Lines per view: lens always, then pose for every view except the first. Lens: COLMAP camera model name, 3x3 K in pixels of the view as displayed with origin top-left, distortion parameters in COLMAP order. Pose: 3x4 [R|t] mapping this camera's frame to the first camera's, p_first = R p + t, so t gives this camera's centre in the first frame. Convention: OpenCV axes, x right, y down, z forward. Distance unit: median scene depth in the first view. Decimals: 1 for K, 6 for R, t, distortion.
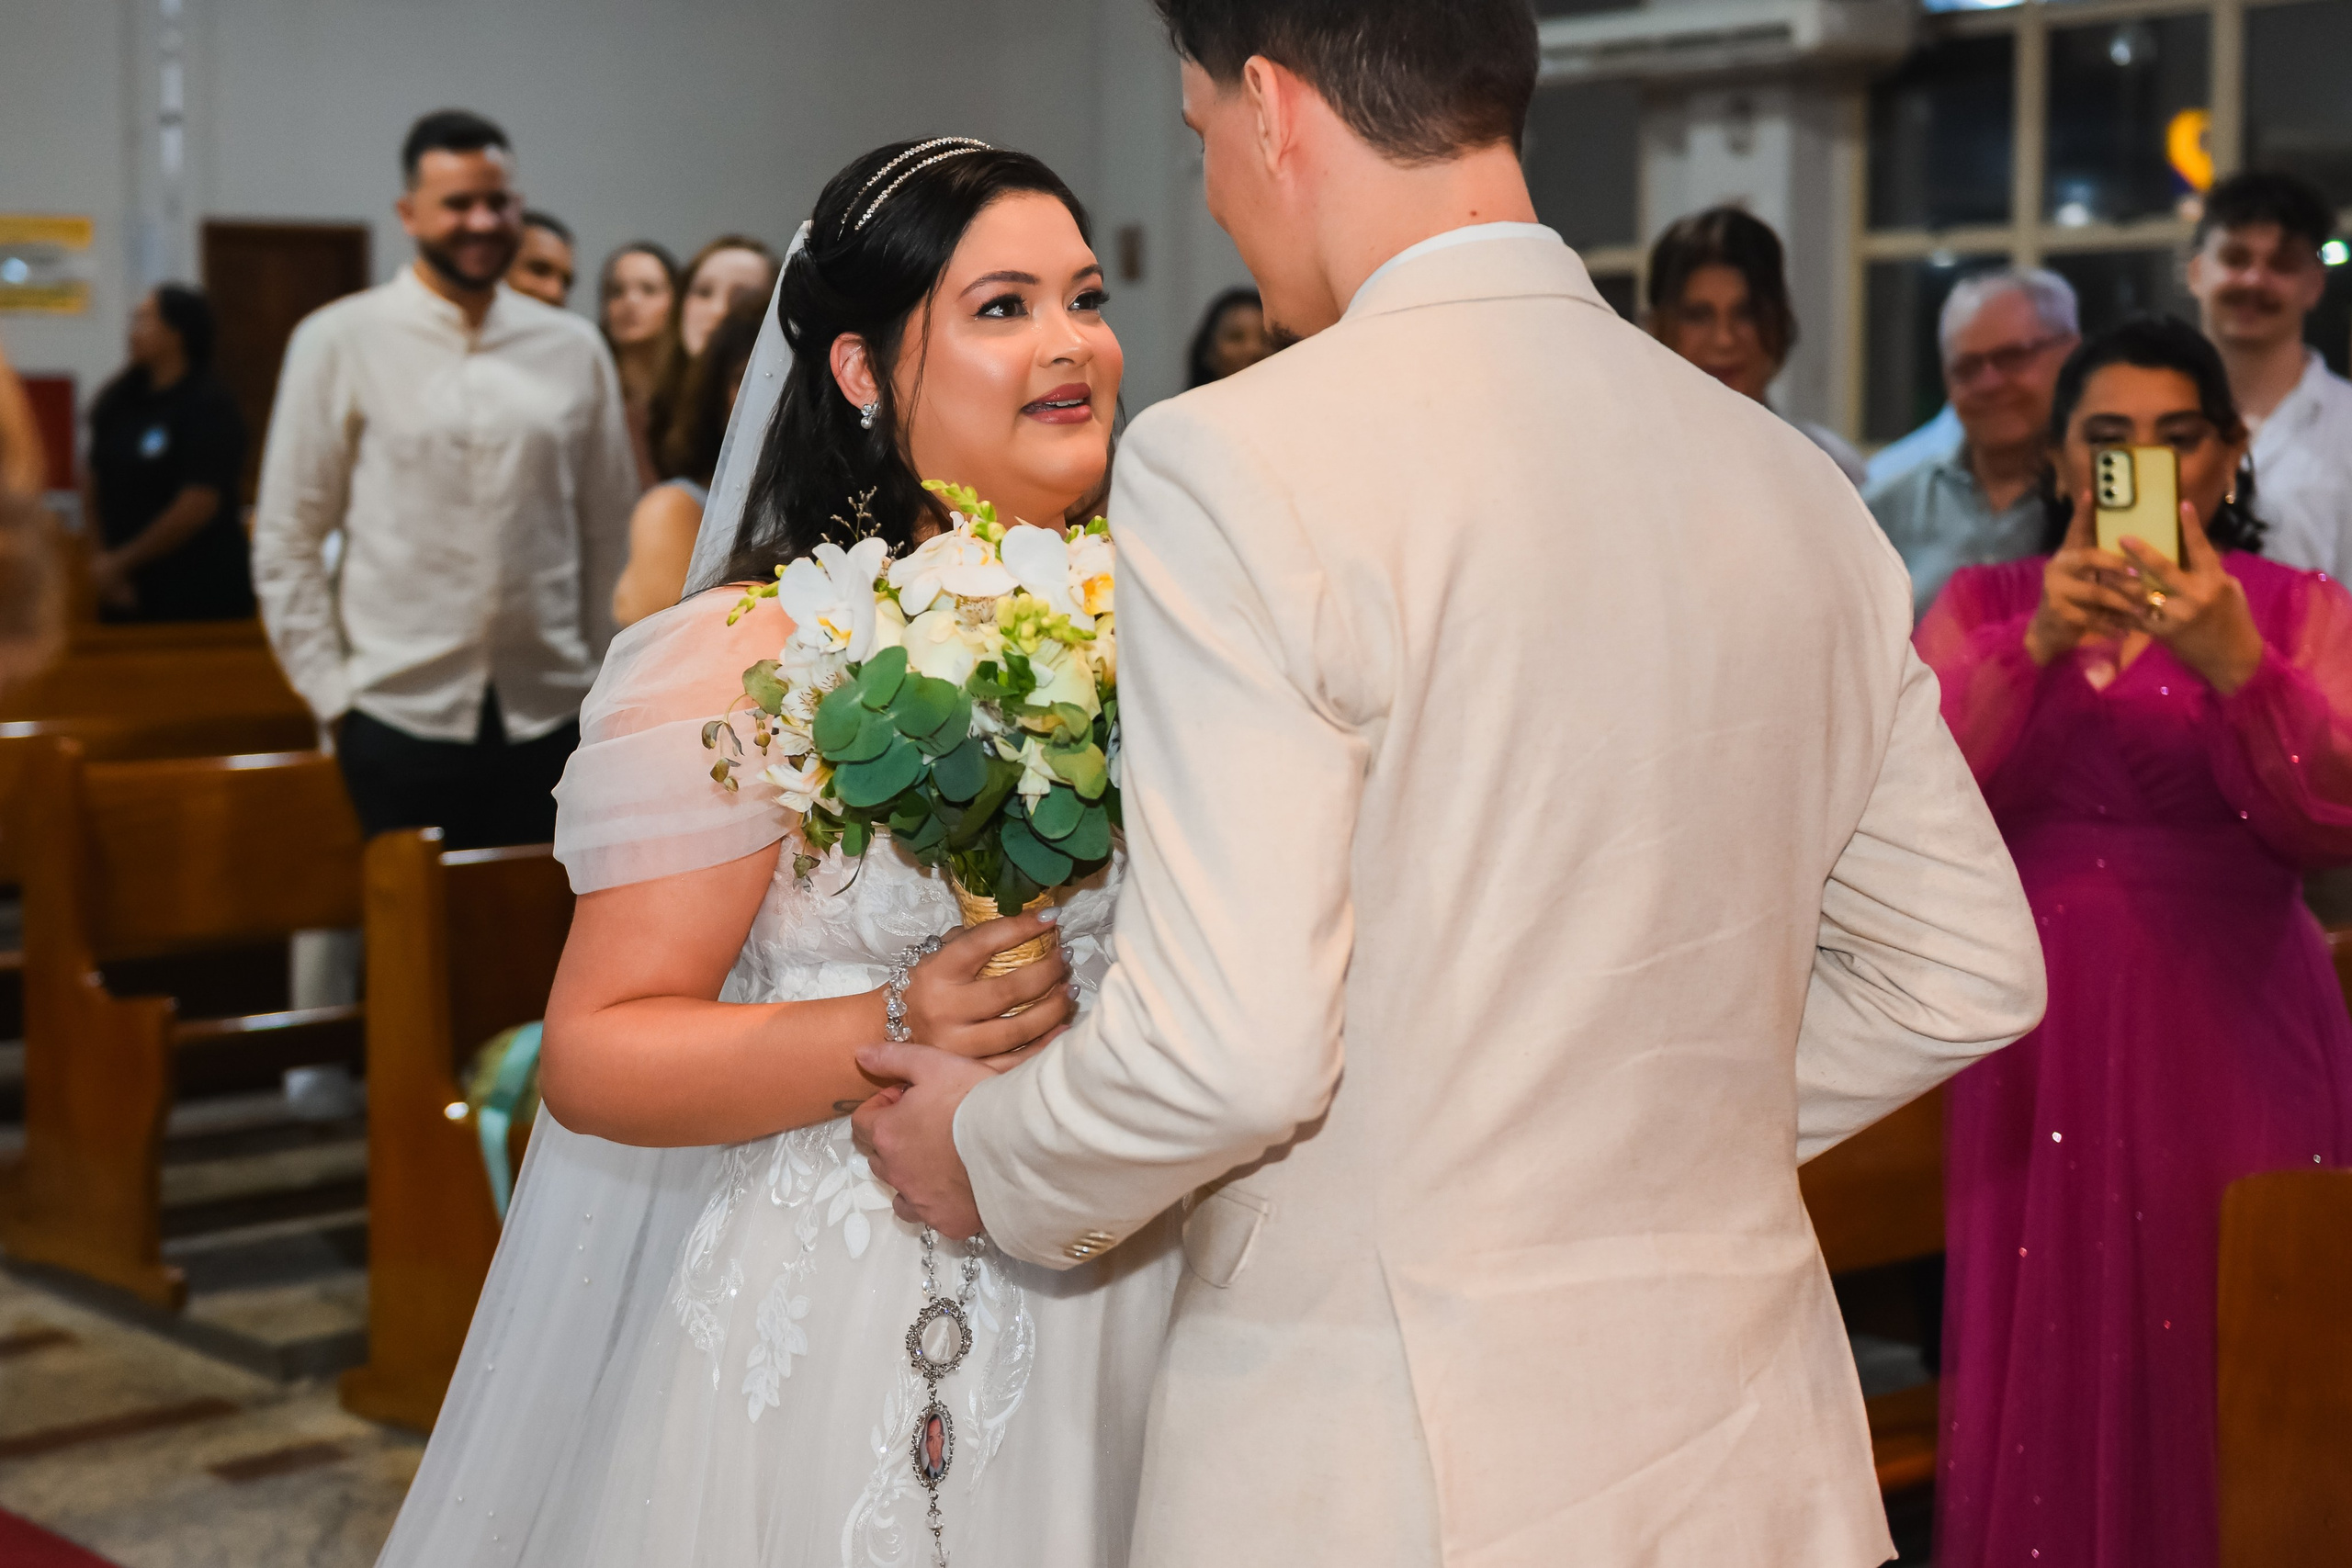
lens RADIAL K [[3622.6, 0, 1174.5], [0, 3622.6, 783.6], [0, 0, 1]] dist [0.014708, -3.080496]
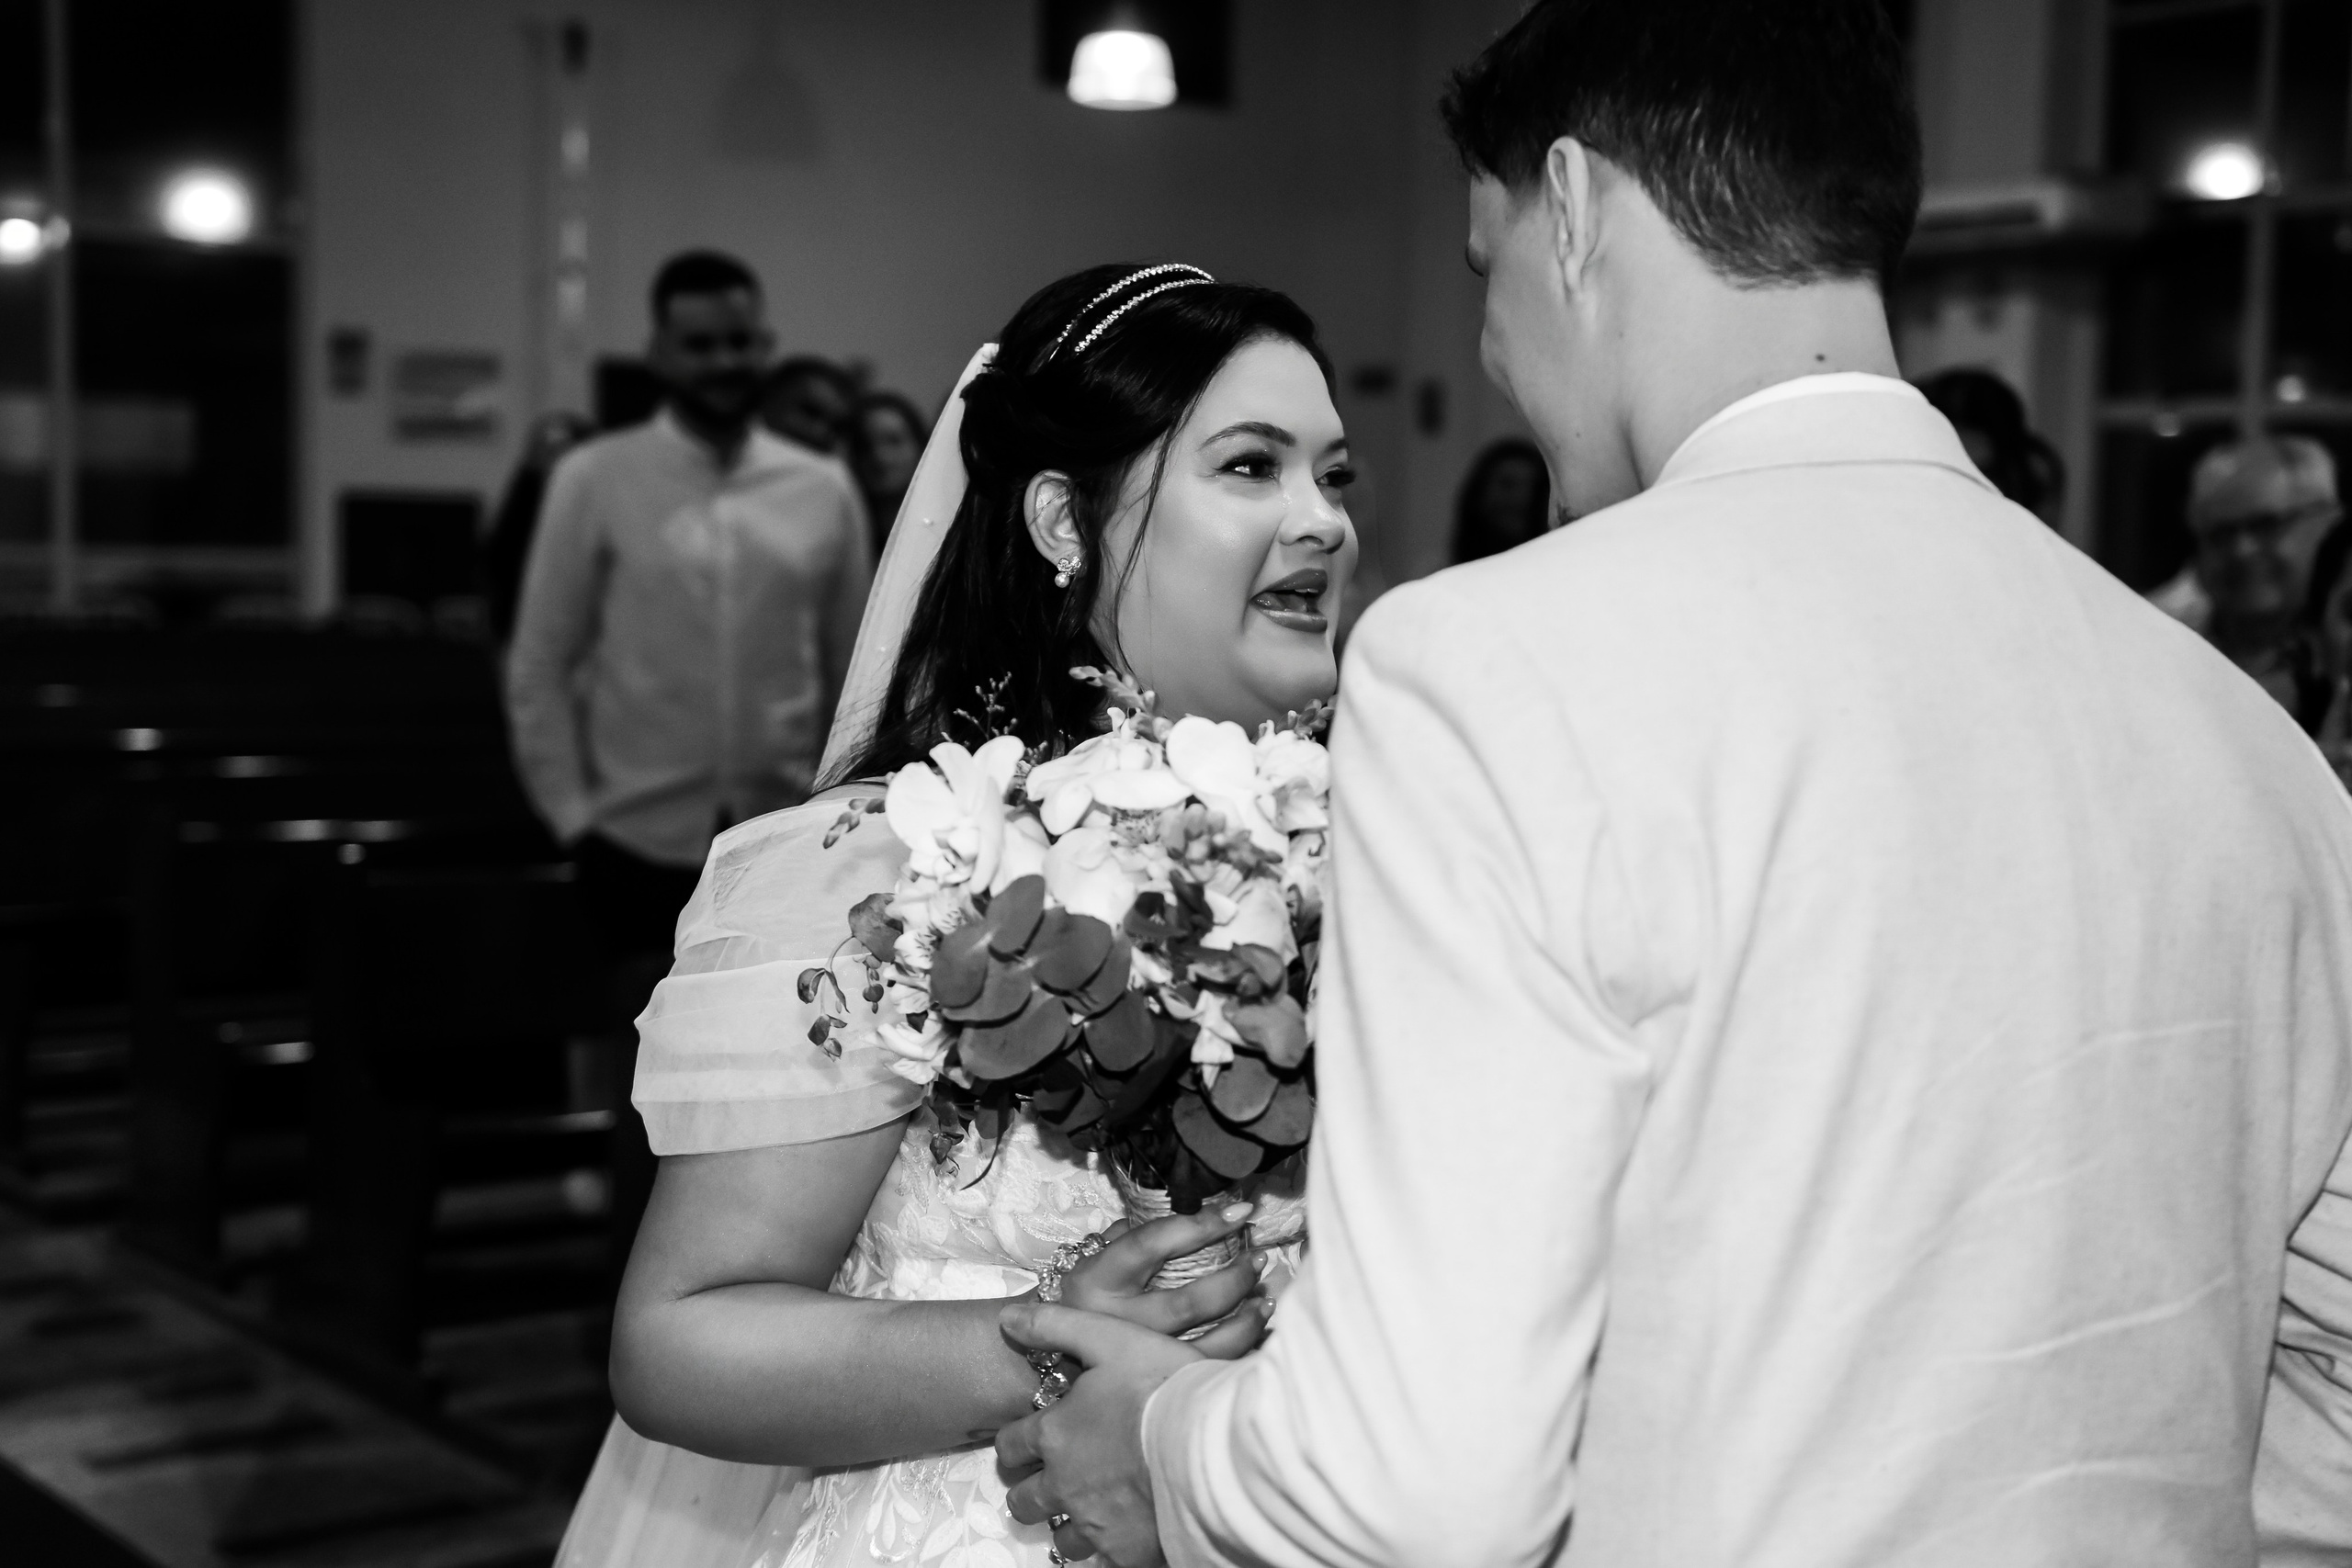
lens RADIAL K [[3622.6, 0, 1174.5], [0, 3622.6, 783.6], [0, 0, 1]] dist [0.014708, -3.080496]
pose [[0.997512, -0.009736, -0.069815, 0.008156], [0.006240, 0.998724, -0.050119, -0.017933], [0.070214, 0.049559, 0.996300, 0.217164]]
